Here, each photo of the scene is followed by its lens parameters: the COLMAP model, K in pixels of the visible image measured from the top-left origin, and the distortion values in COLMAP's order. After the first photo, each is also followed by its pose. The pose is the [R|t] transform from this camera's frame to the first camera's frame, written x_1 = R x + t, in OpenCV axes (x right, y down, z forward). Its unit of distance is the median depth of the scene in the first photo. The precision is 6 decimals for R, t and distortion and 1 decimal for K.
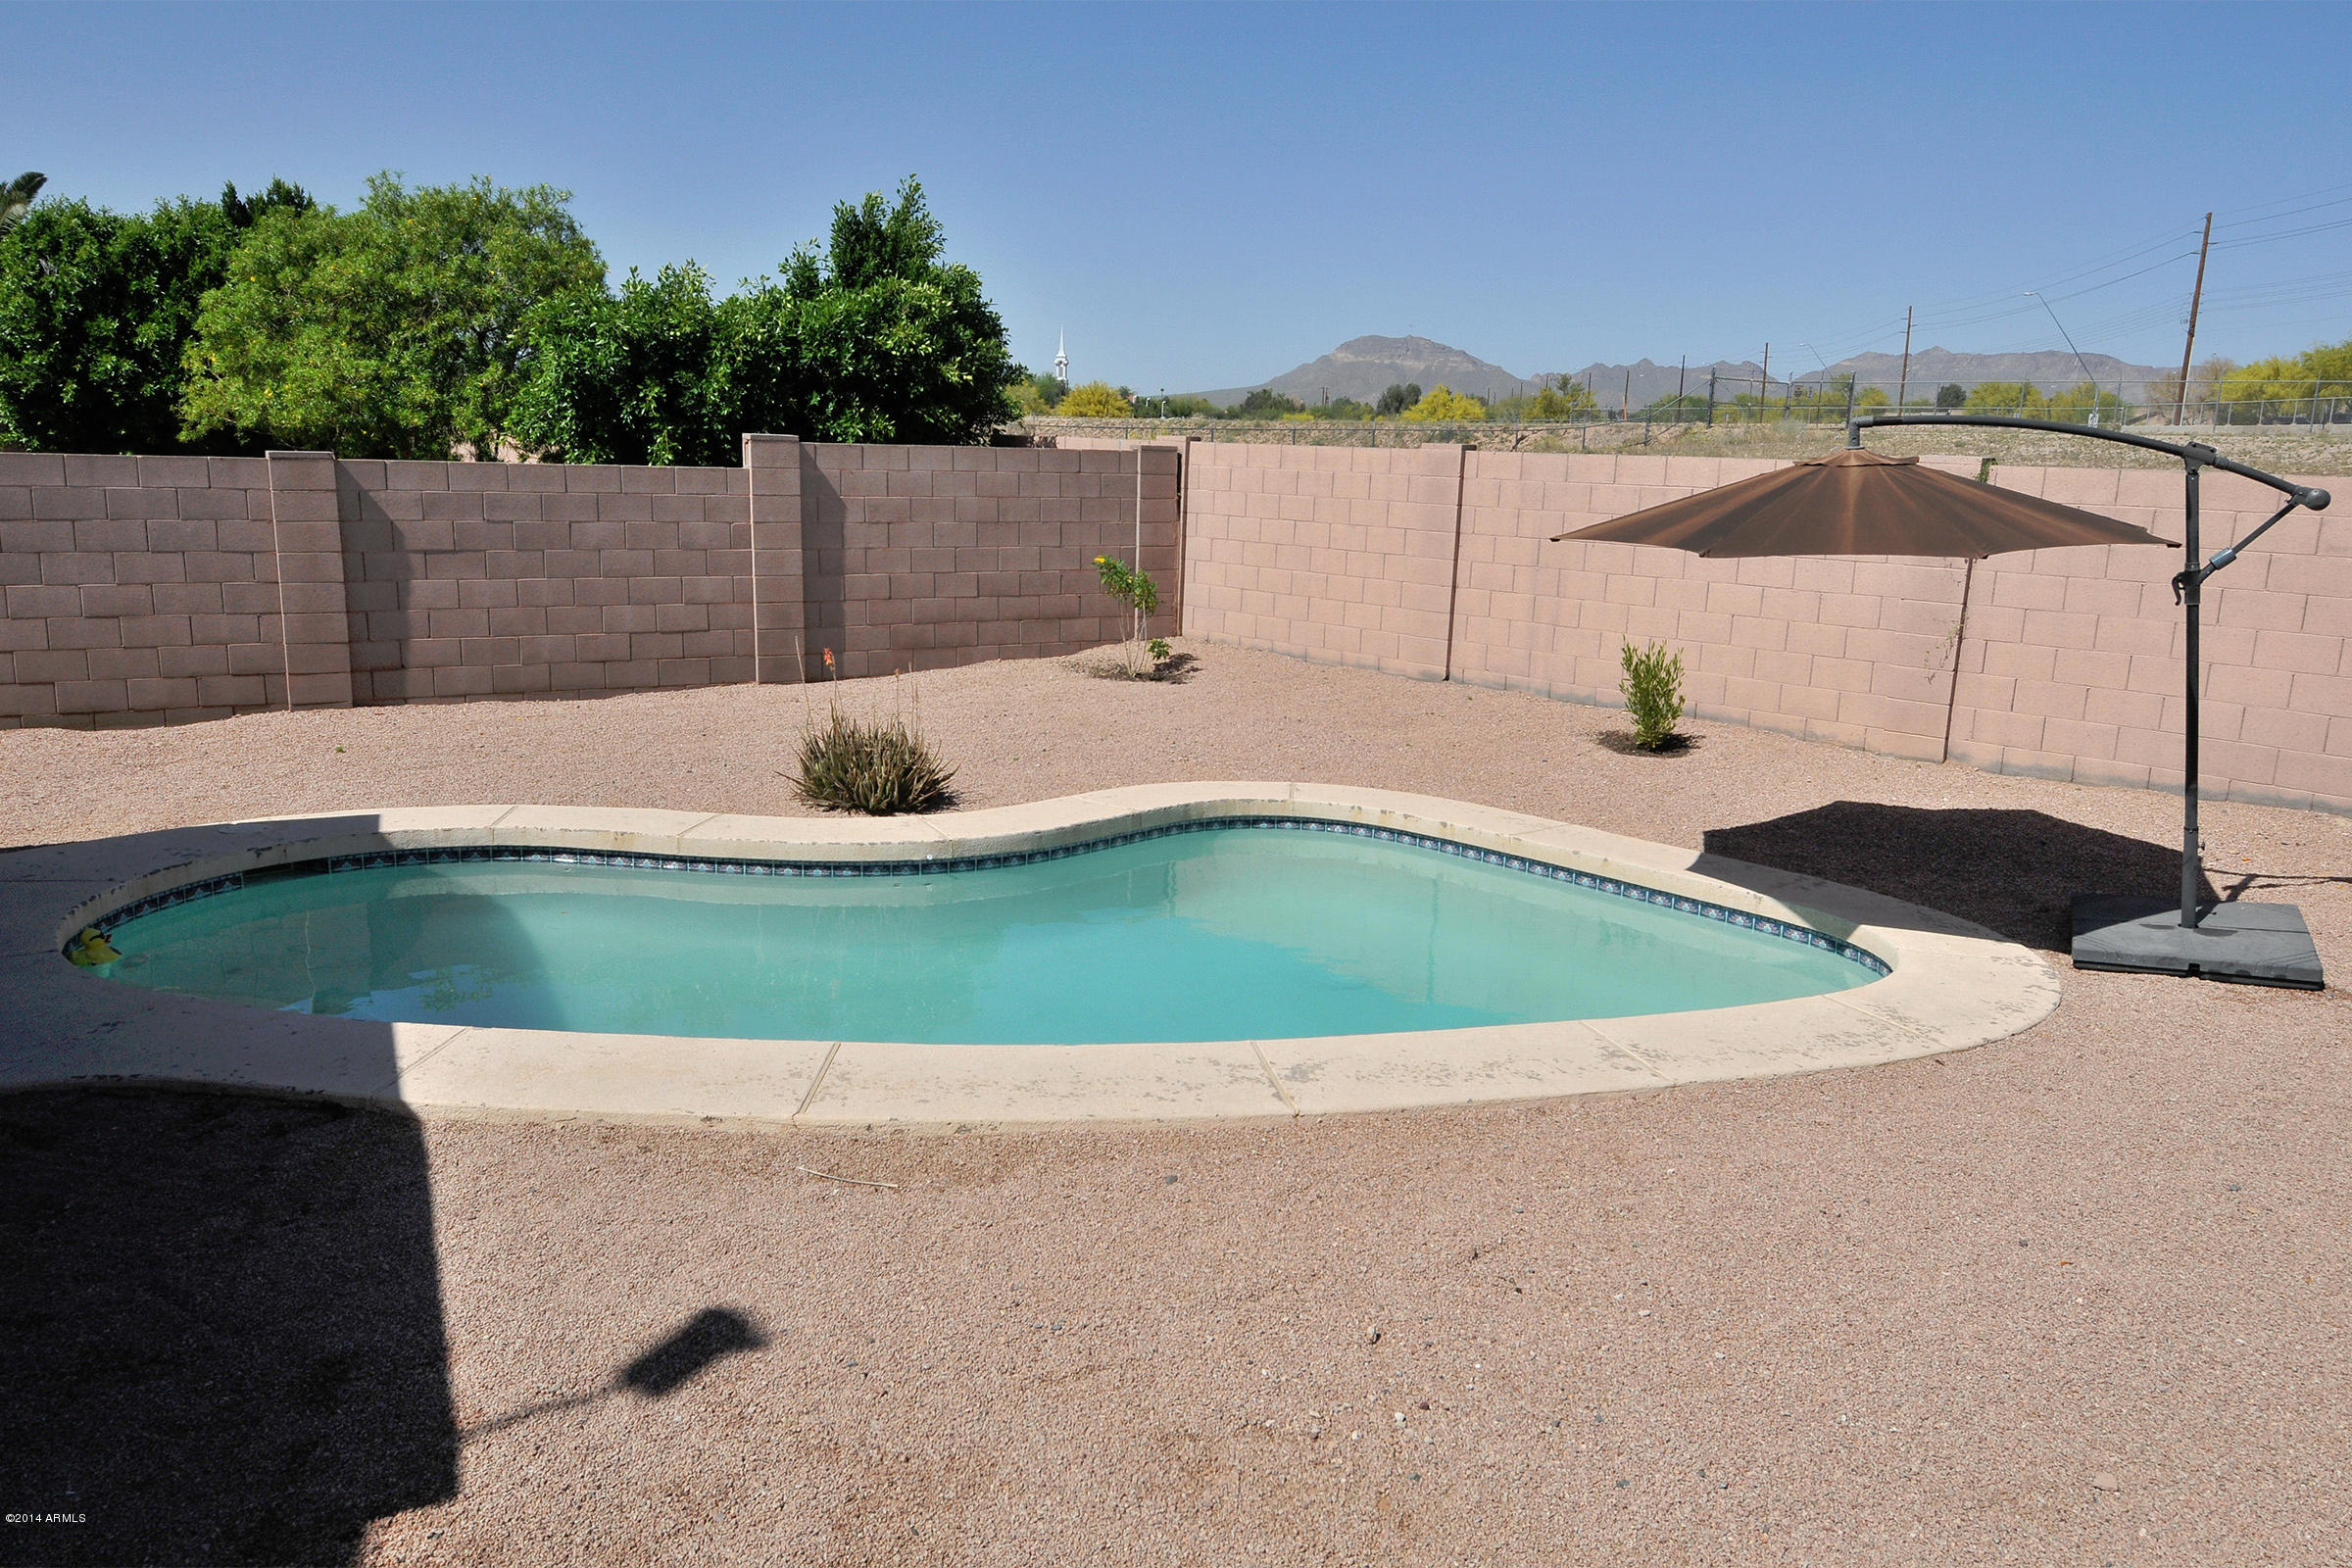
lens RADIAL K [[1740.0, 0, 1177.6], [0, 1740.0, 782.8], [0, 0, 1]] dist [0.080423, -0.109192]
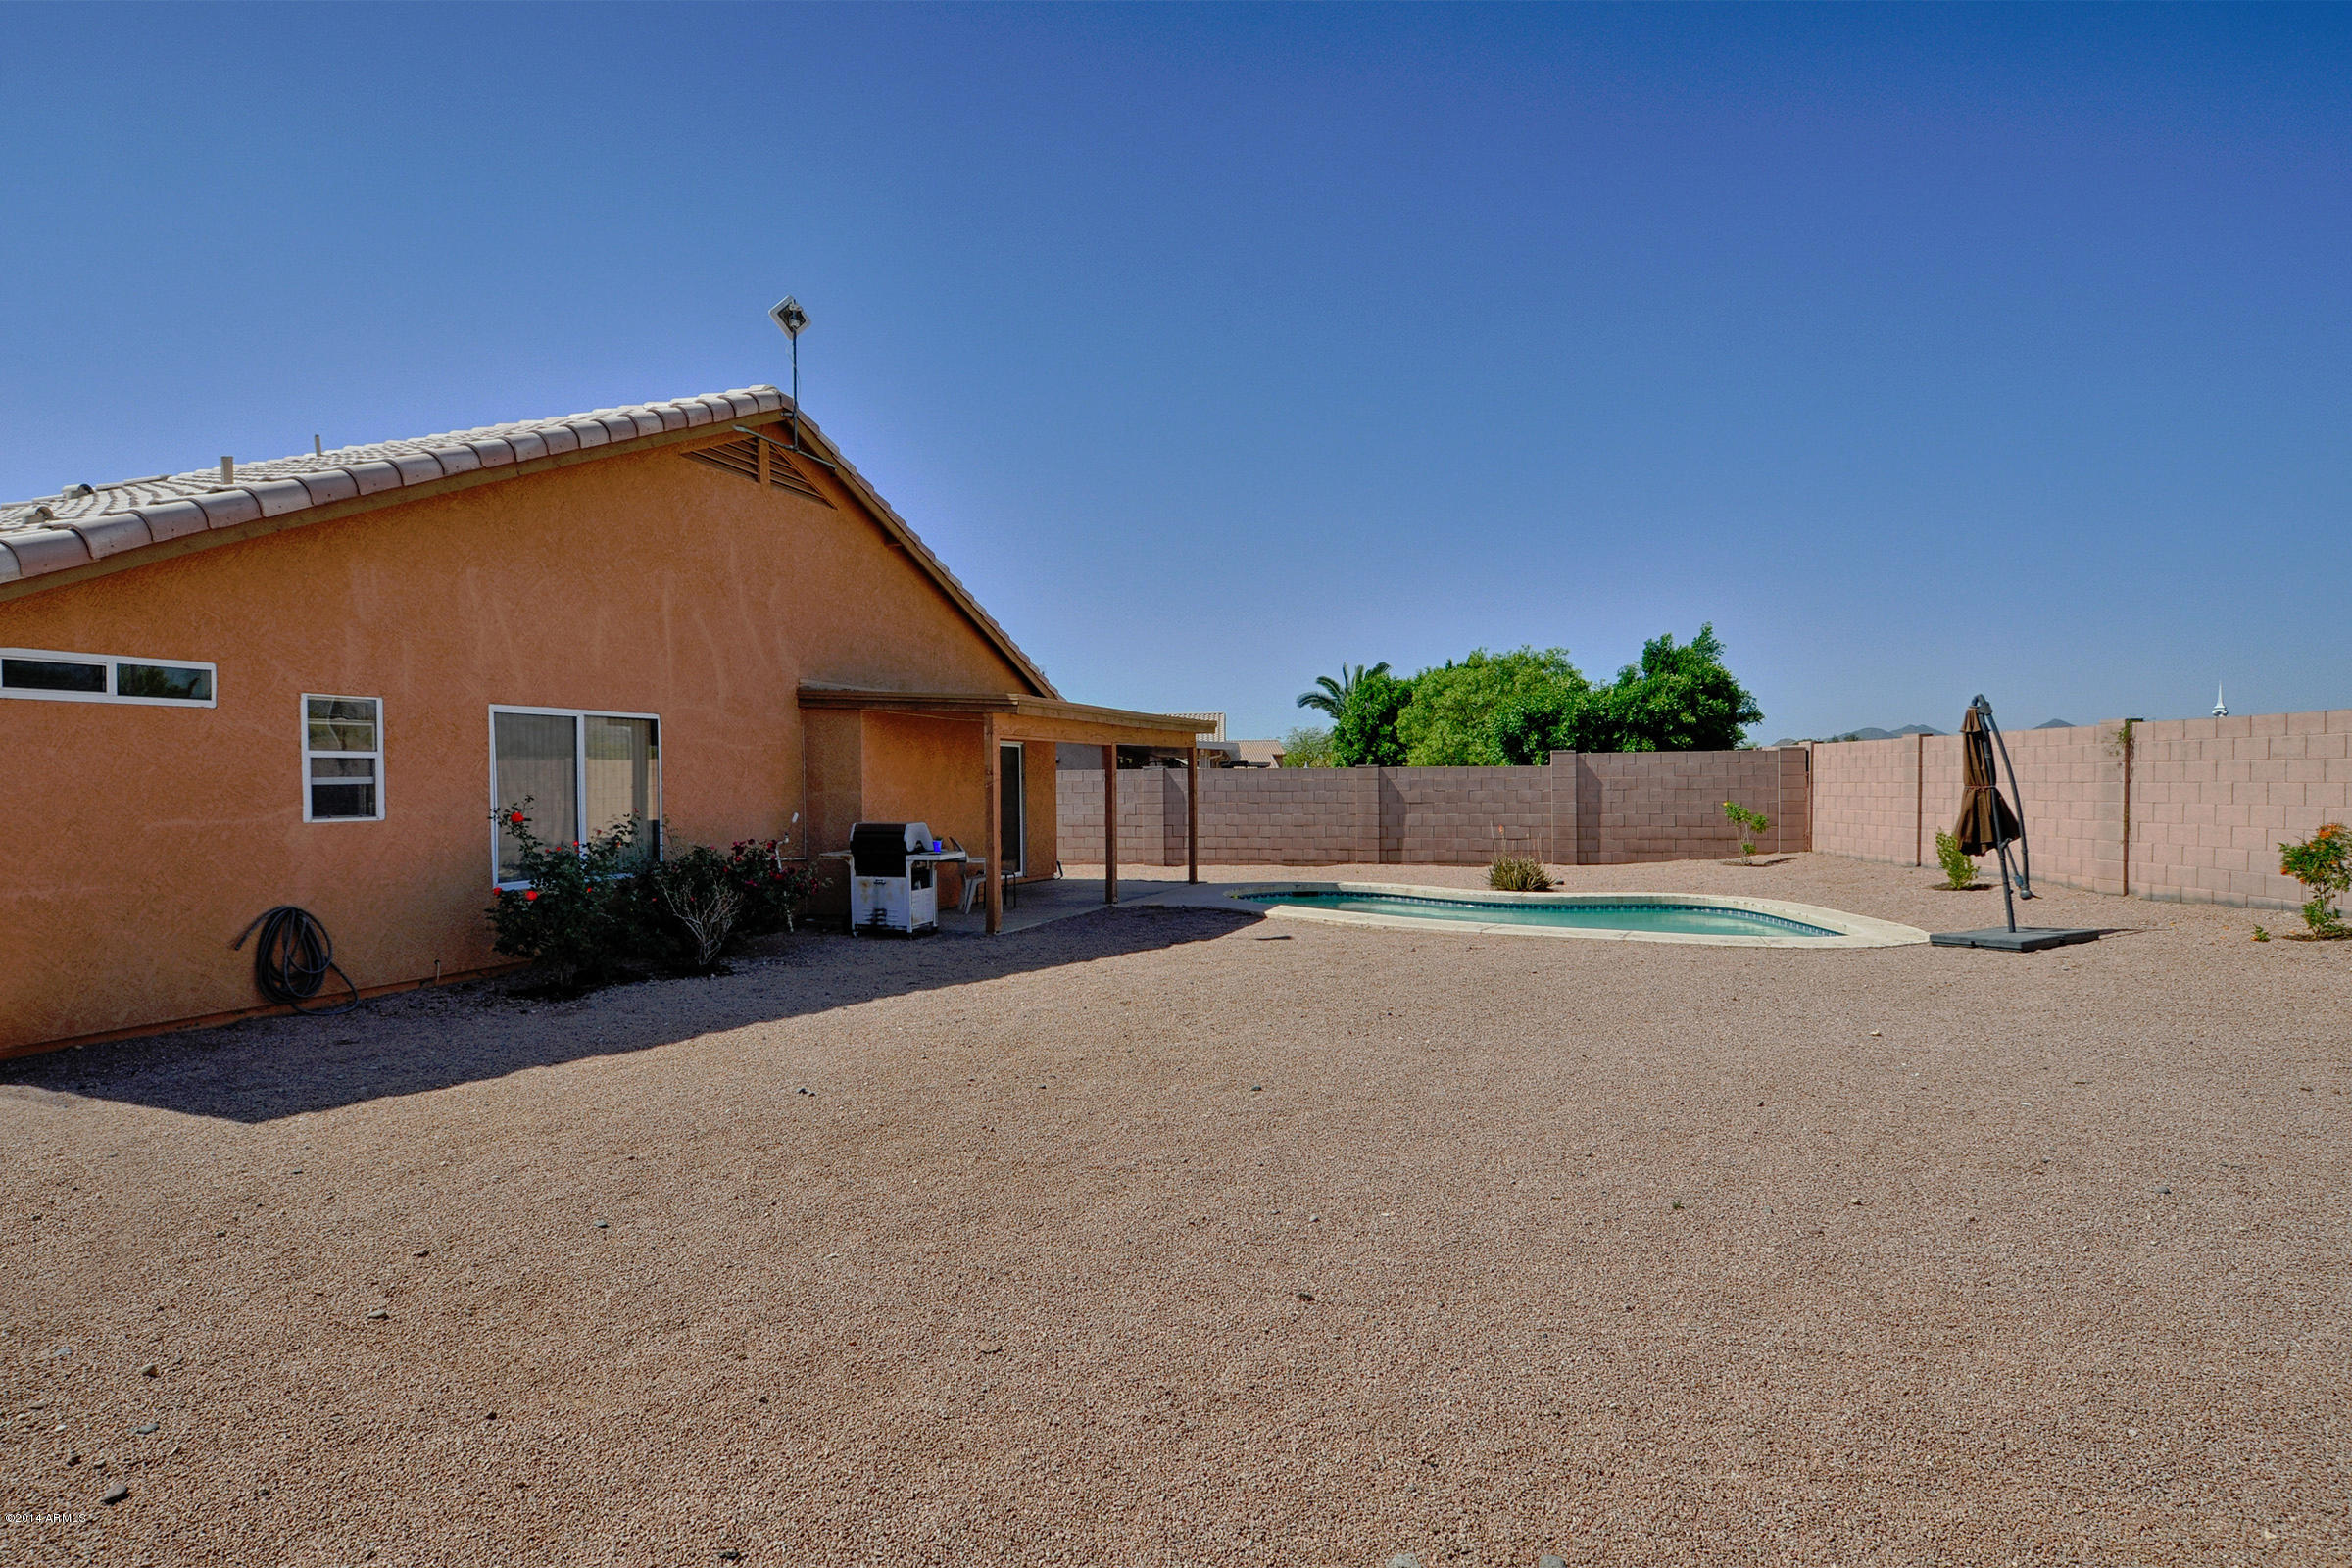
lens RADIAL K [[1426.9, 0, 1163.7], [0, 1426.9, 803.7], [0, 0, 1]] dist [0.052201, -0.055205]
pose [[0.687614, -0.030984, -0.725415, 0.651232], [-0.115790, 0.981624, -0.151683, 0.176420], [0.716785, 0.188295, 0.671390, -0.491199]]
